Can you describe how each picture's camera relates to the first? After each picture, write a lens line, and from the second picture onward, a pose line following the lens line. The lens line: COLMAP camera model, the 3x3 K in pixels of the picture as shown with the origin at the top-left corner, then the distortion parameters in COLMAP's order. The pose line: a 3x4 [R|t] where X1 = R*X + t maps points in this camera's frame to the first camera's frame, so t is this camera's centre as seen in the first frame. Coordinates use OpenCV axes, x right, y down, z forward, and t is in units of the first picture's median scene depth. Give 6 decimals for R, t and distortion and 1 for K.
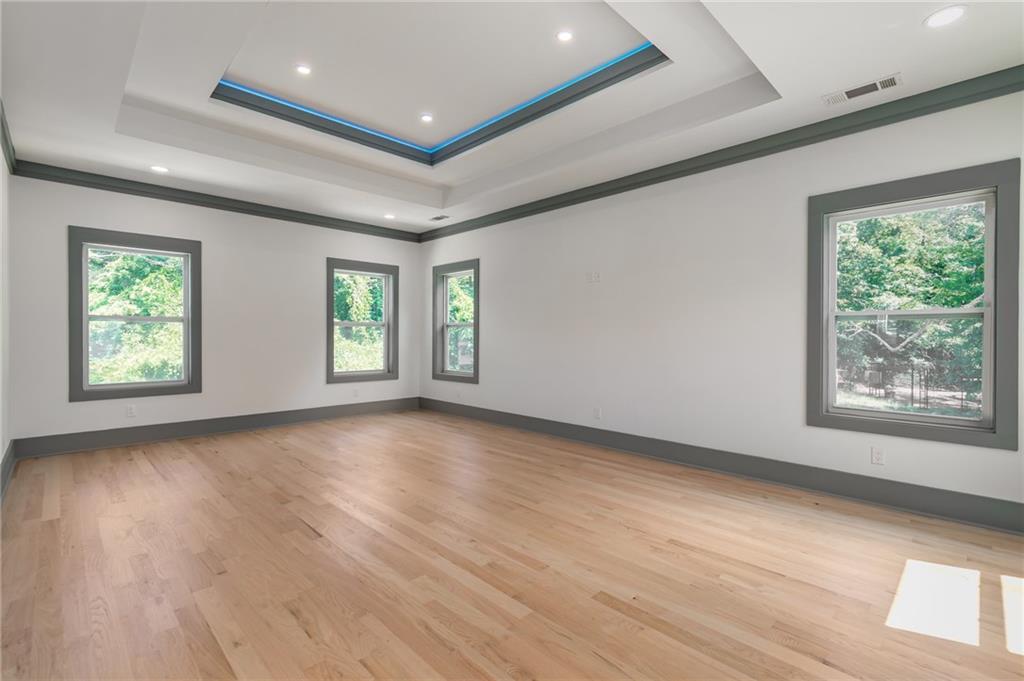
lens RADIAL K [[481.5, 0, 503.5], [0, 481.5, 340.6], [0, 0, 1]] dist [0.003674, 0.000386]
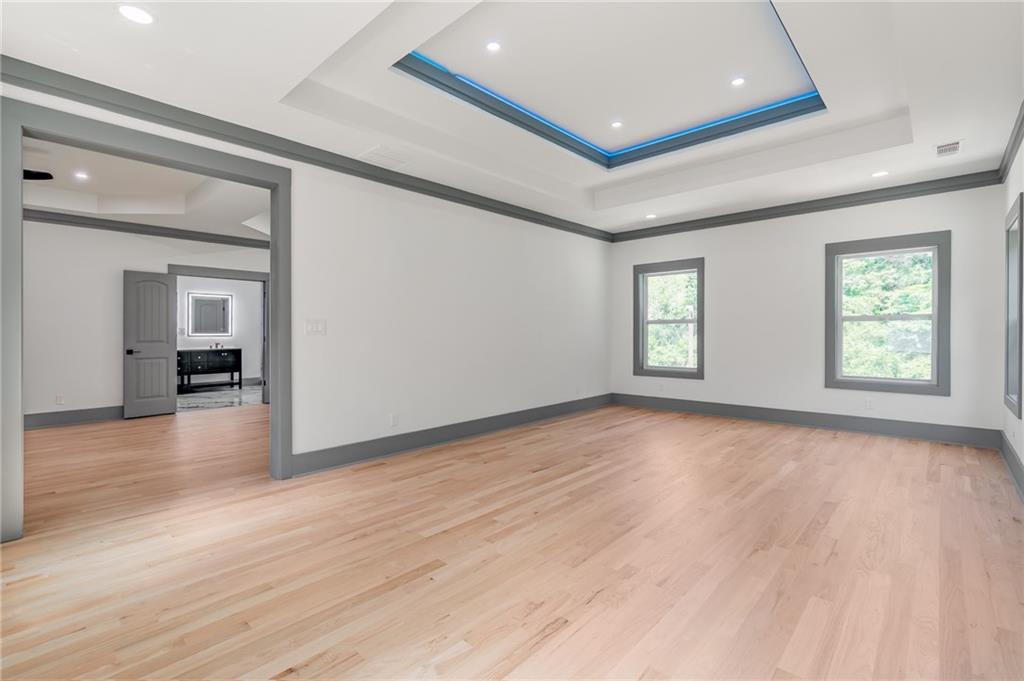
lens RADIAL K [[458.4, 0, 514.9], [0, 458.4, 337.7], [0, 0, 1]] dist [-0.004663, -0.000766]
pose [[0.044524, 0.006398, -0.998988, 0.859672], [-0.006157, 0.999962, 0.006130, -0.006676], [0.998989, 0.005878, 0.044561, 0.754647]]
